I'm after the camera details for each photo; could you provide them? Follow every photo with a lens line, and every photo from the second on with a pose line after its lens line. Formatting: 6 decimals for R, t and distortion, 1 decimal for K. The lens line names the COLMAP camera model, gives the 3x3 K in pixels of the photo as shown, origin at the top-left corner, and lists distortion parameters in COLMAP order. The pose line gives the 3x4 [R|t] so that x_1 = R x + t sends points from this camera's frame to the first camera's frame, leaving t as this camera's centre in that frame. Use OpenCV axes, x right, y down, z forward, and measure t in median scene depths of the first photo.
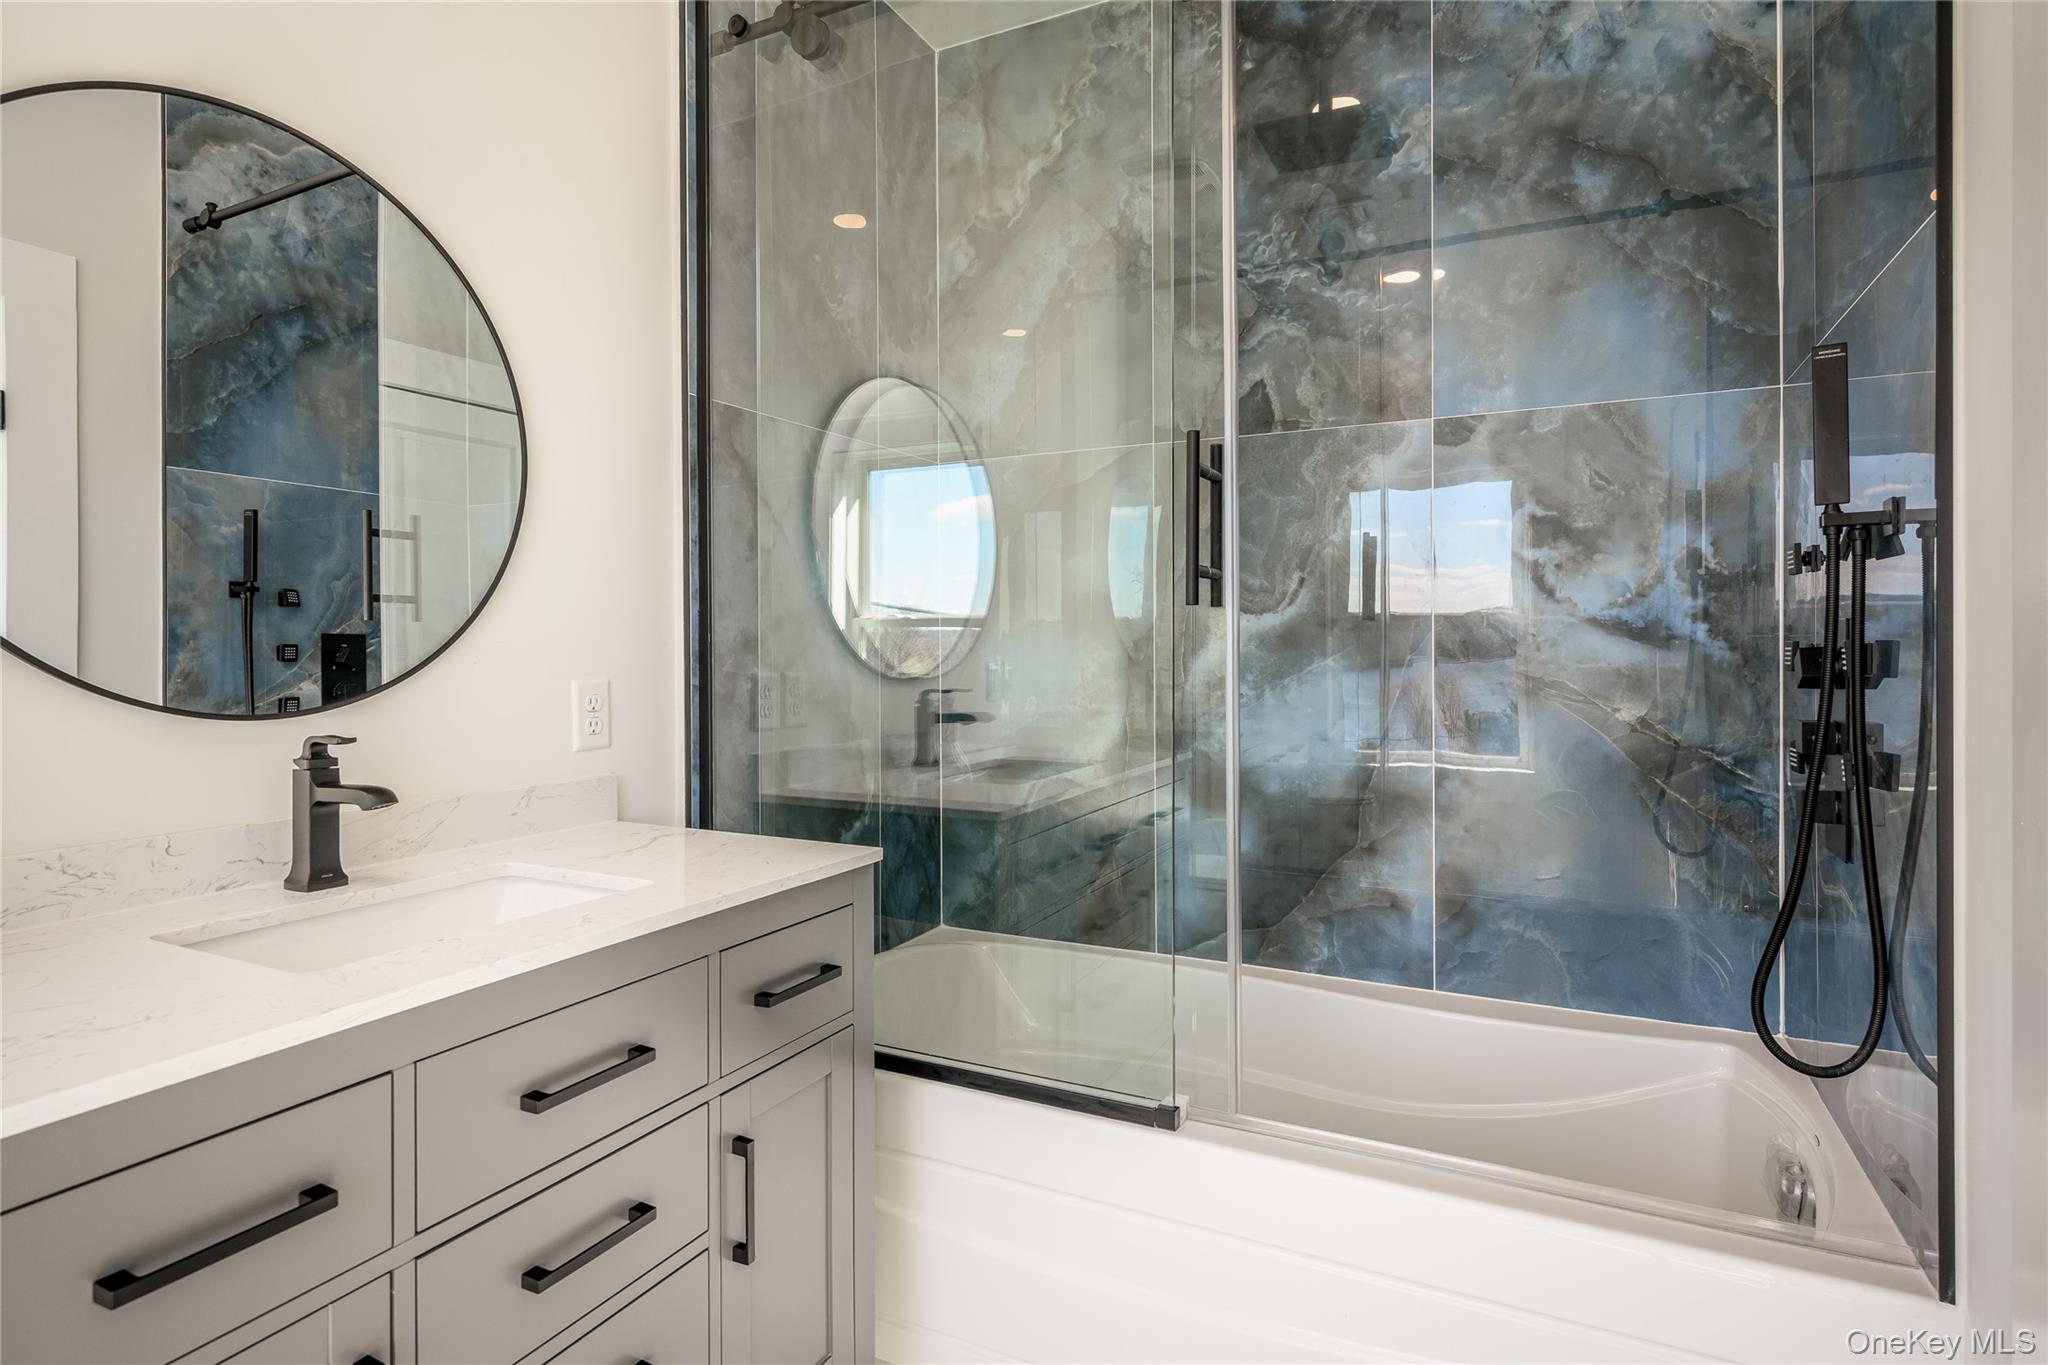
lens RADIAL K [[1059.4, 0, 1024.0], [0, 1059.4, 682.5], [0, 0, 1]] dist [0.000914, 0.000074]
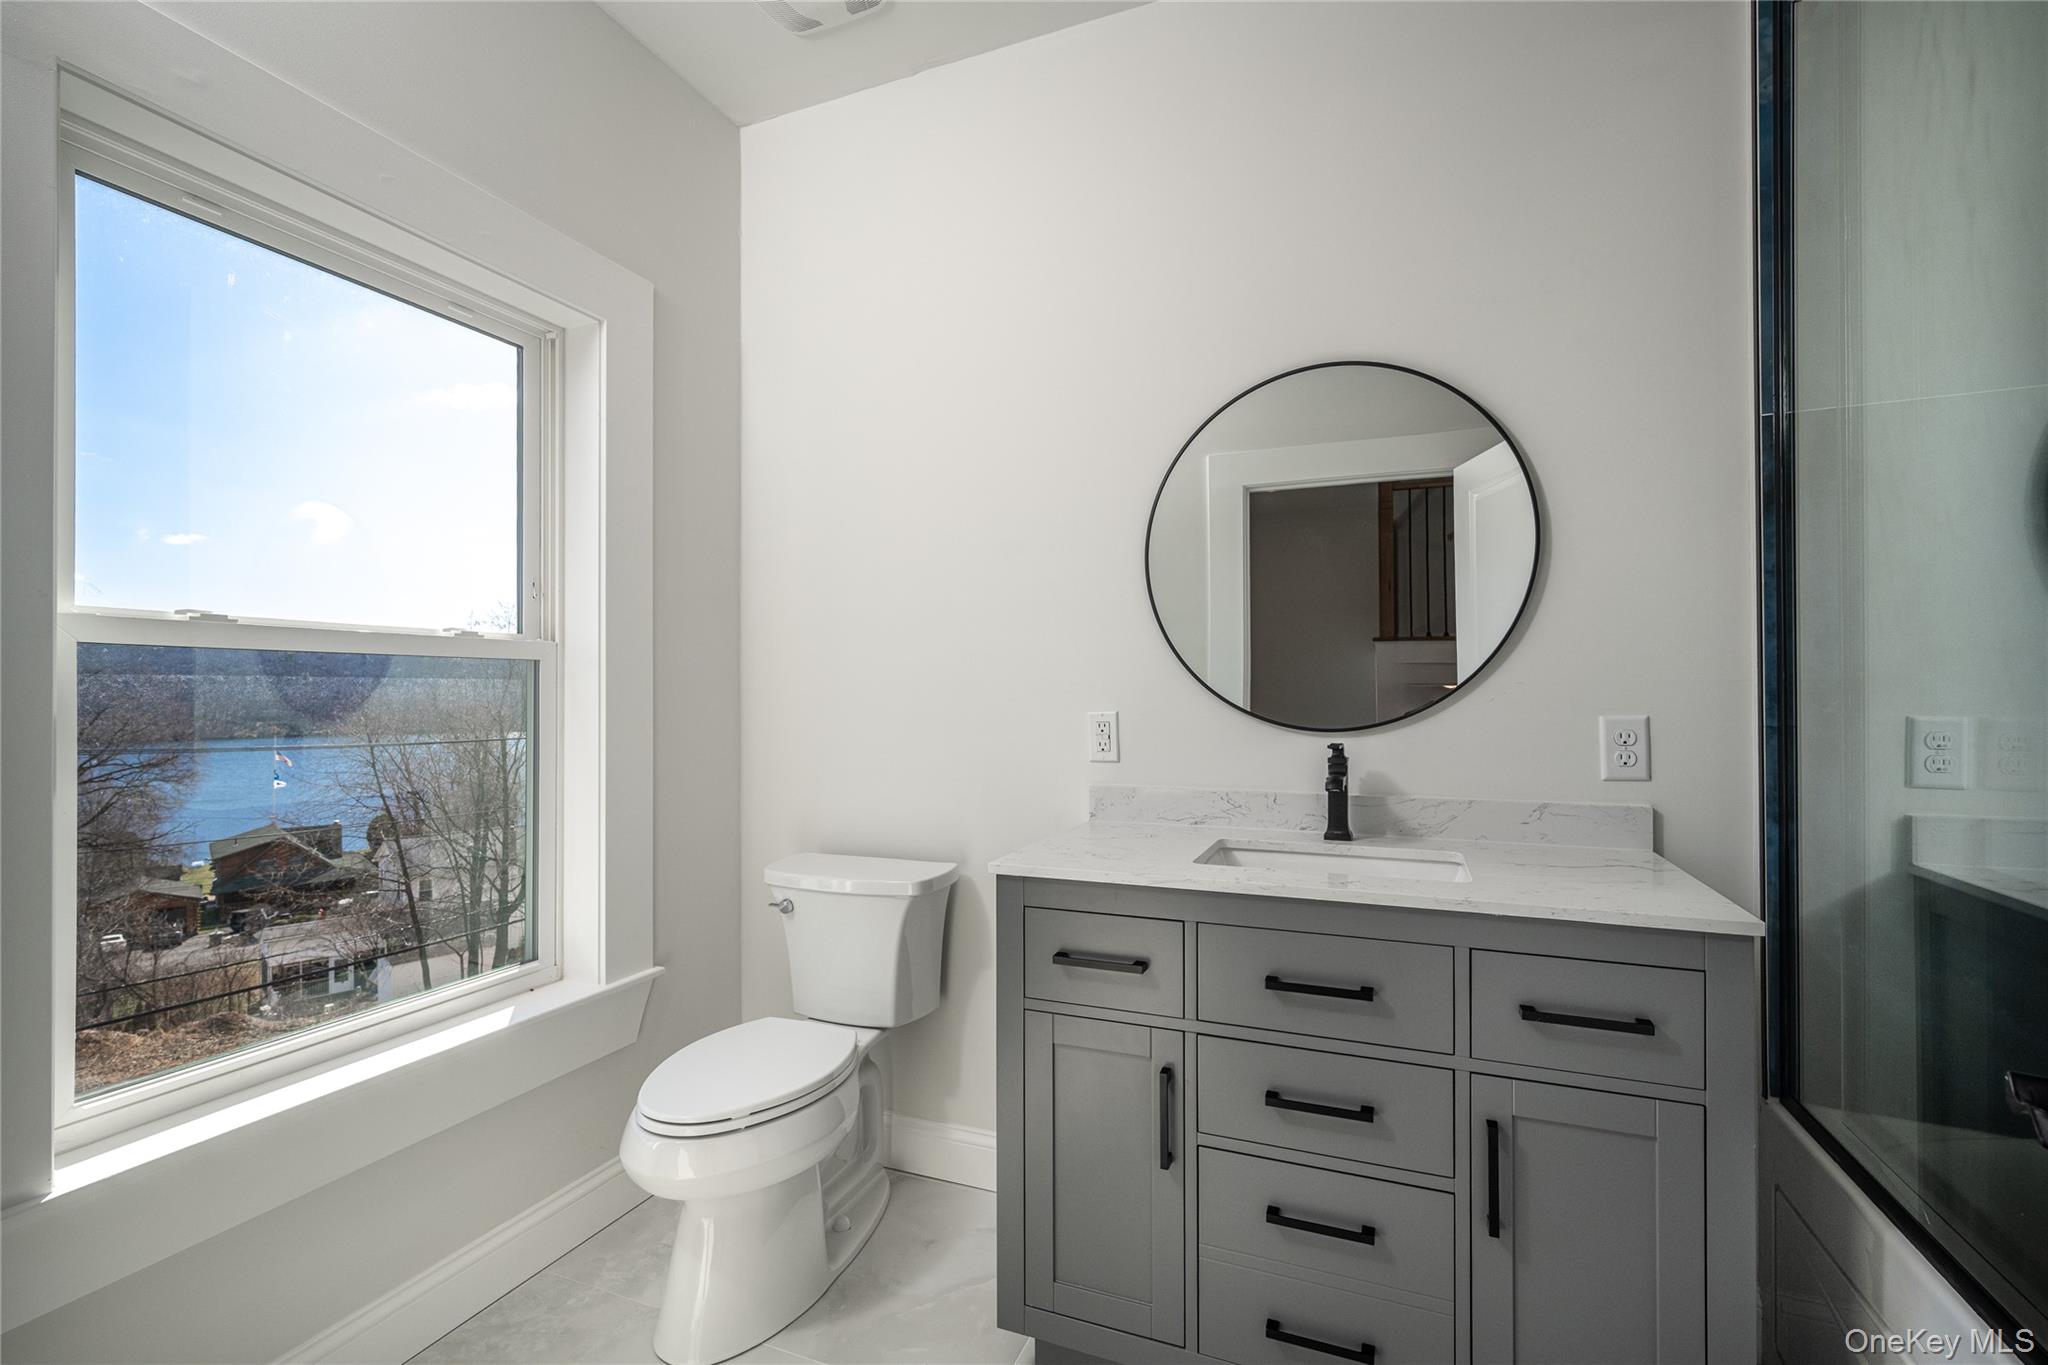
lens RADIAL K [[907.1, 0, 1024.0], [0, 907.1, 682.5], [0, 0, 1]] dist [-0.001457, -0.000171]
pose [[0.073560, -0.008861, -0.997251, 0.665862], [-0.021940, 0.999704, -0.010501, -0.020120], [0.997049, 0.022652, 0.073343, 0.410291]]
